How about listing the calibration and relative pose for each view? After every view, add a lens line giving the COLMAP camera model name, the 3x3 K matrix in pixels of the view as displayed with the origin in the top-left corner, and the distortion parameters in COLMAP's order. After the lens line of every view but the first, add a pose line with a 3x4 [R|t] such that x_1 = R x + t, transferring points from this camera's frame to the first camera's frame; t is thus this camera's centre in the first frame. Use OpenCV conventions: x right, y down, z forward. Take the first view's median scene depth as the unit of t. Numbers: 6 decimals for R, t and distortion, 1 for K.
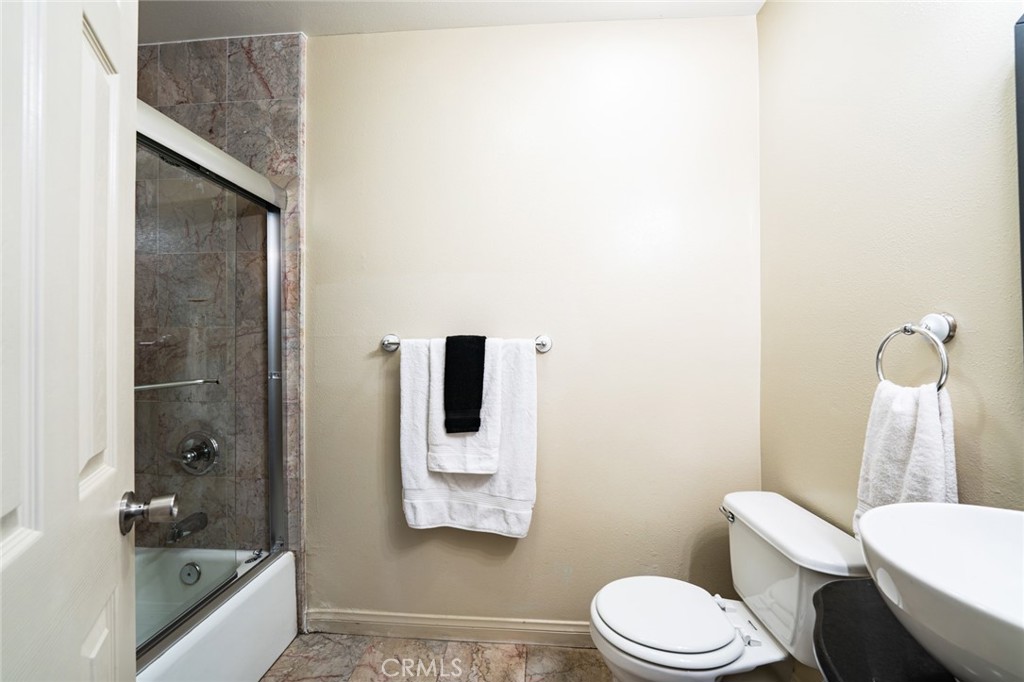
lens RADIAL K [[411.4, 0, 511.3], [0, 411.4, 341.9], [0, 0, 1]] dist [-0.001628, -0.000407]
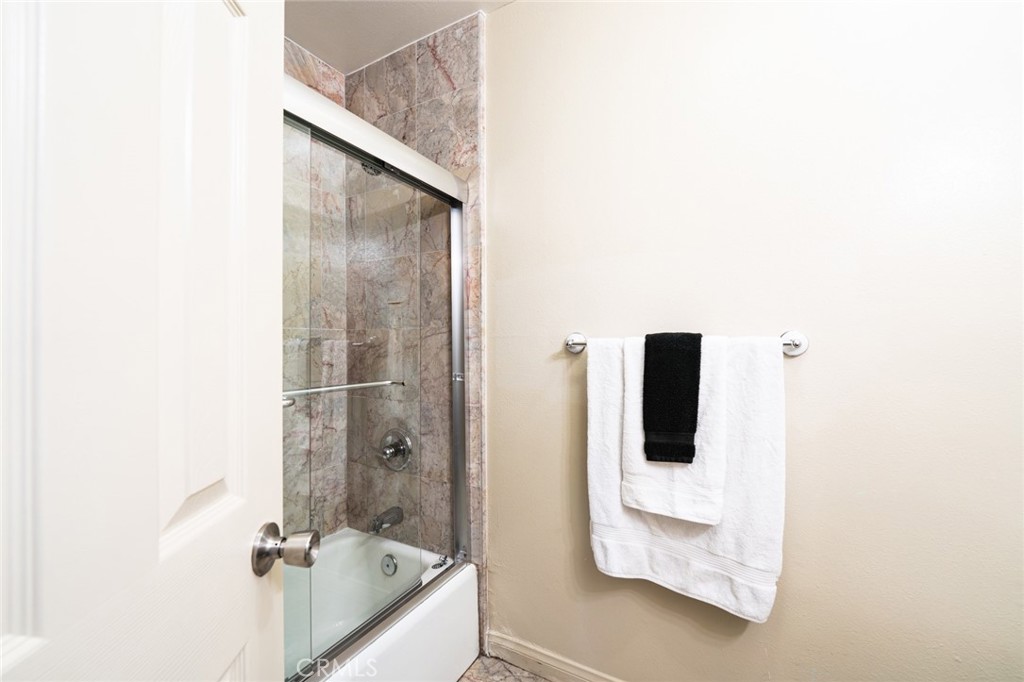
lens RADIAL K [[411.6, 0, 505.1], [0, 411.6, 342.2], [0, 0, 1]] dist [-0.017841, -0.000110]
pose [[0.896780, -0.003965, -0.442458, -0.054688], [0.004453, 0.999990, 0.000066, 0.000031], [0.442454, -0.002030, 0.896789, 0.195626]]
